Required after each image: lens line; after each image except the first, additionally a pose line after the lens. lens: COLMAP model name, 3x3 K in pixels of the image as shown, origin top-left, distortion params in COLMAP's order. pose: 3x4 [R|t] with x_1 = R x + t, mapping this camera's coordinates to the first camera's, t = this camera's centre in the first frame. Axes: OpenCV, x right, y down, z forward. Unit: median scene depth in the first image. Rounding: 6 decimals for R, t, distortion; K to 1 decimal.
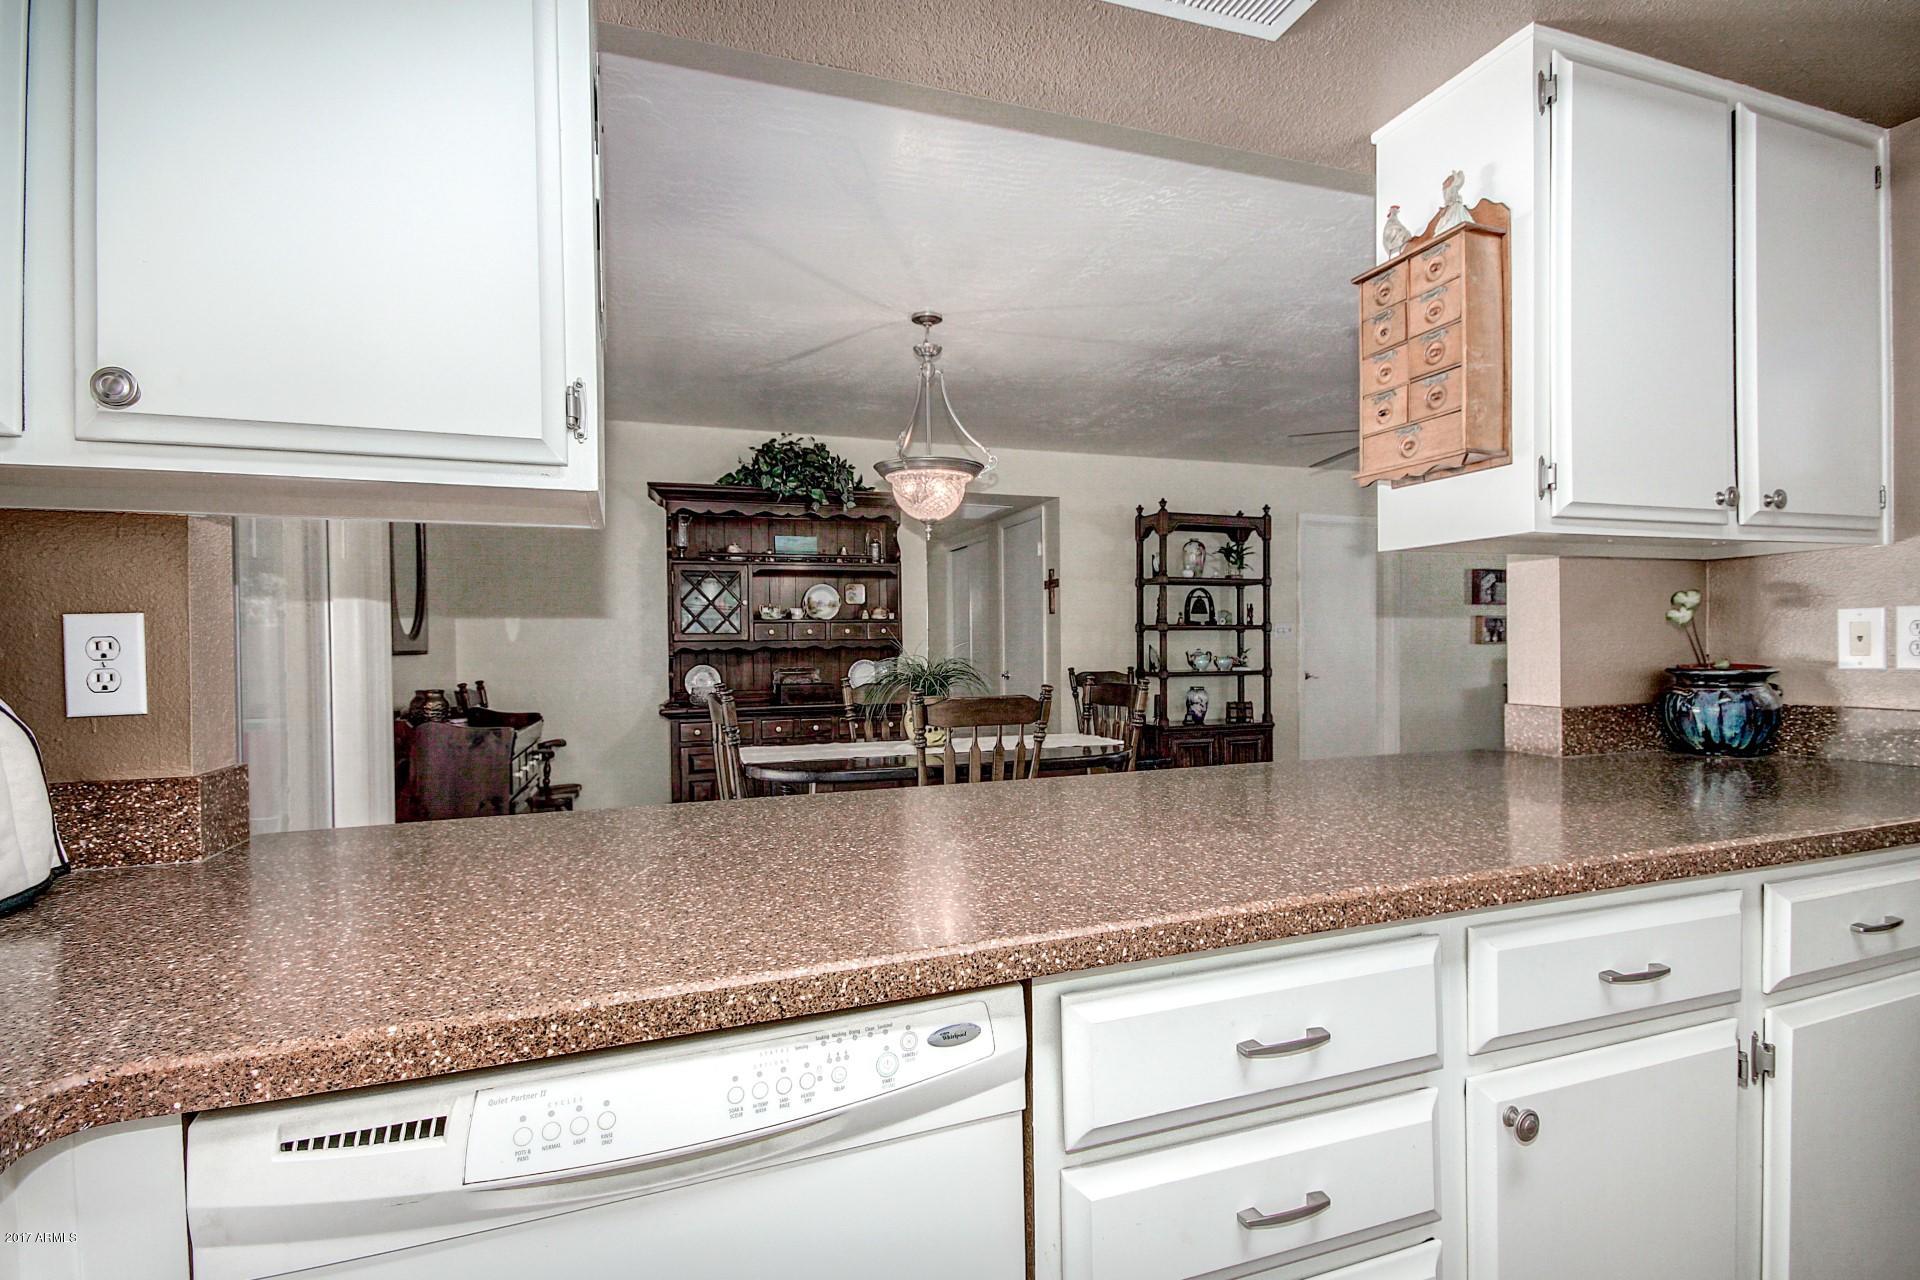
lens RADIAL K [[884.2, 0, 965.4], [0, 884.2, 648.9], [0, 0, 1]] dist [-0.000058, -0.000317]
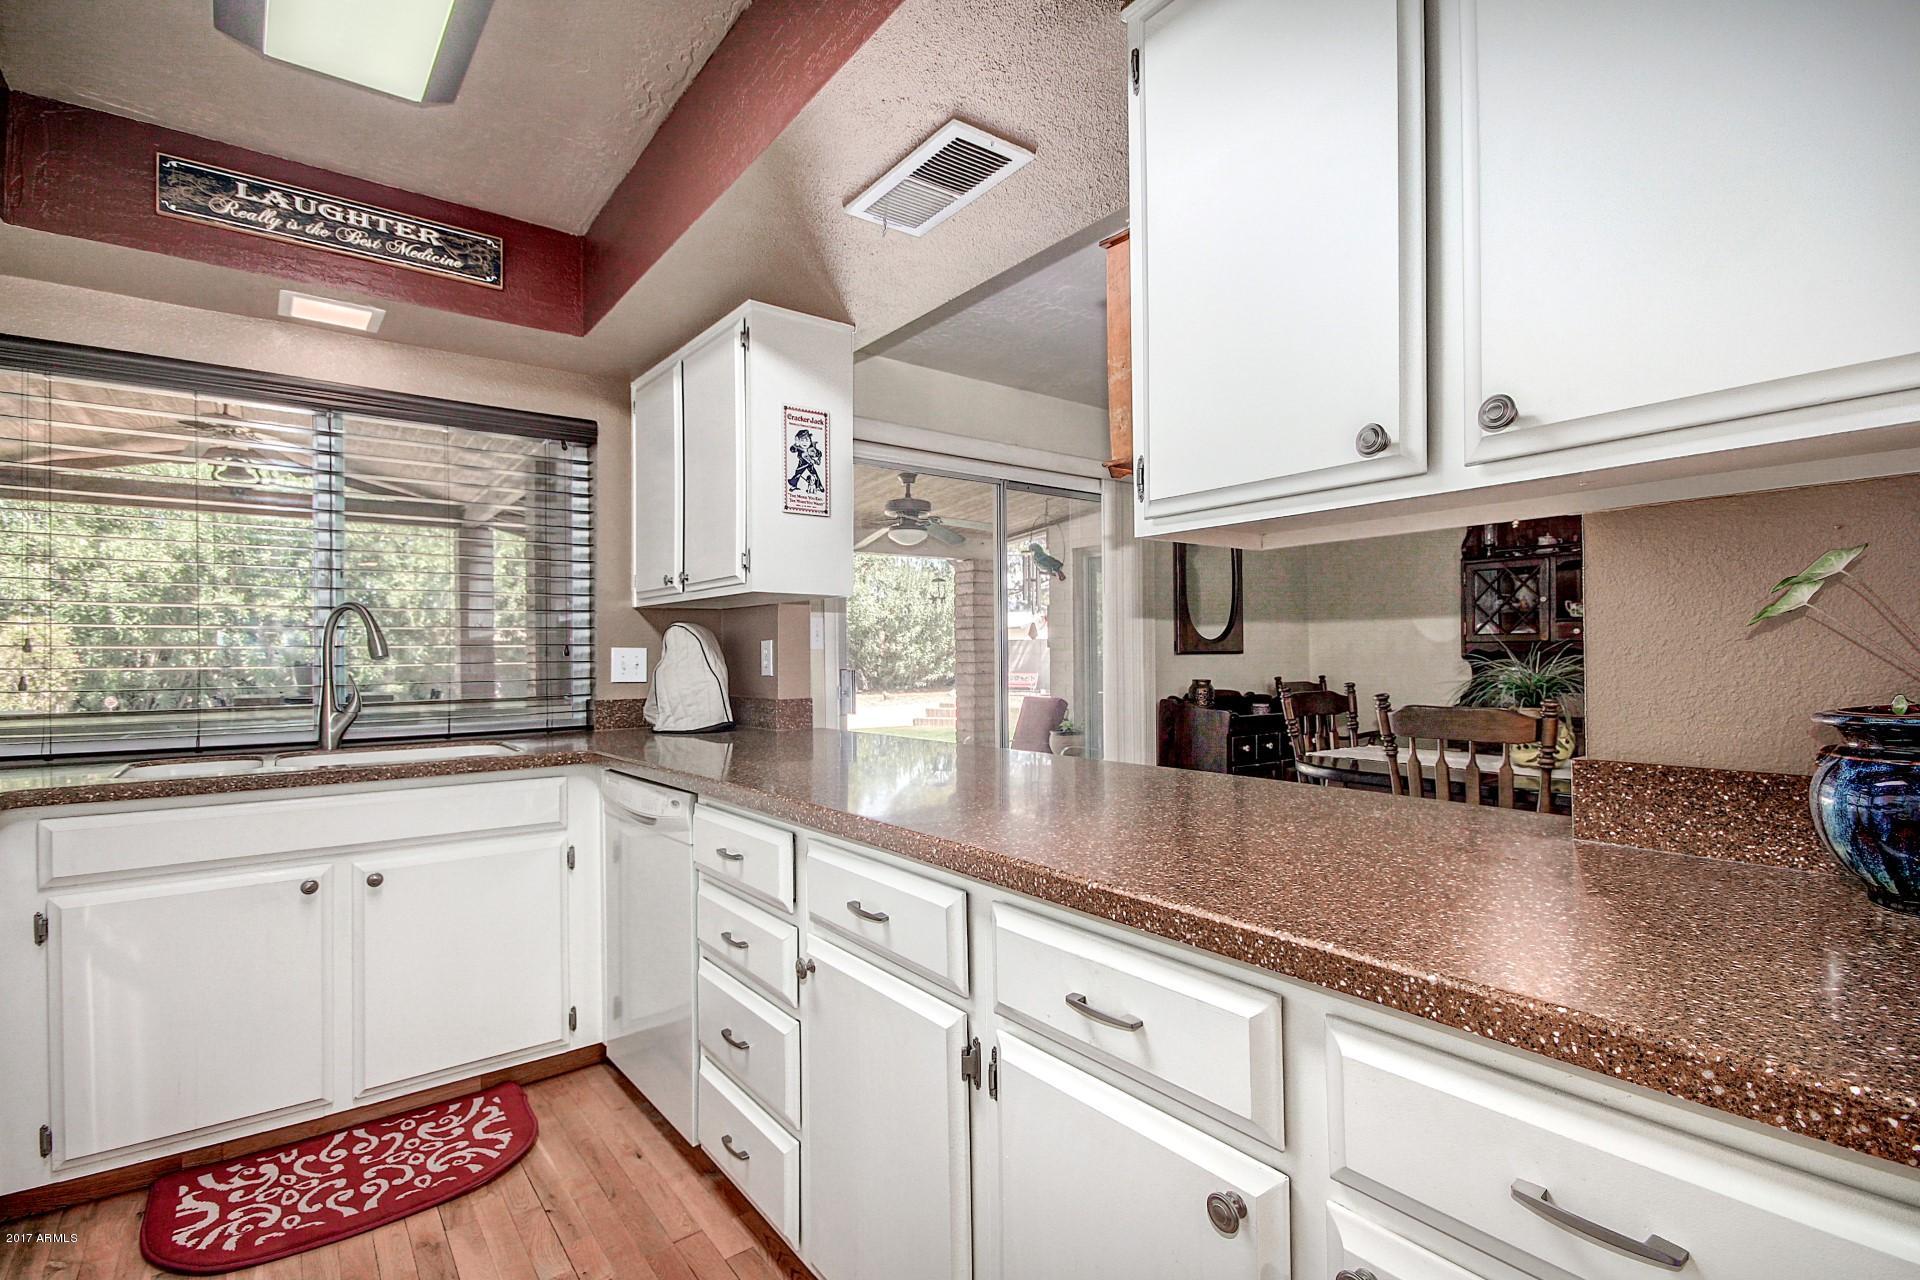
lens RADIAL K [[884.2, 0, 965.4], [0, 884.2, 648.9], [0, 0, 1]] dist [-0.000058, -0.000317]
pose [[0.310213, 0.001277, -0.950666, 0.357746], [0.002604, 0.999994, 0.002192, -0.004036], [0.950664, -0.003155, 0.310208, 0.128205]]
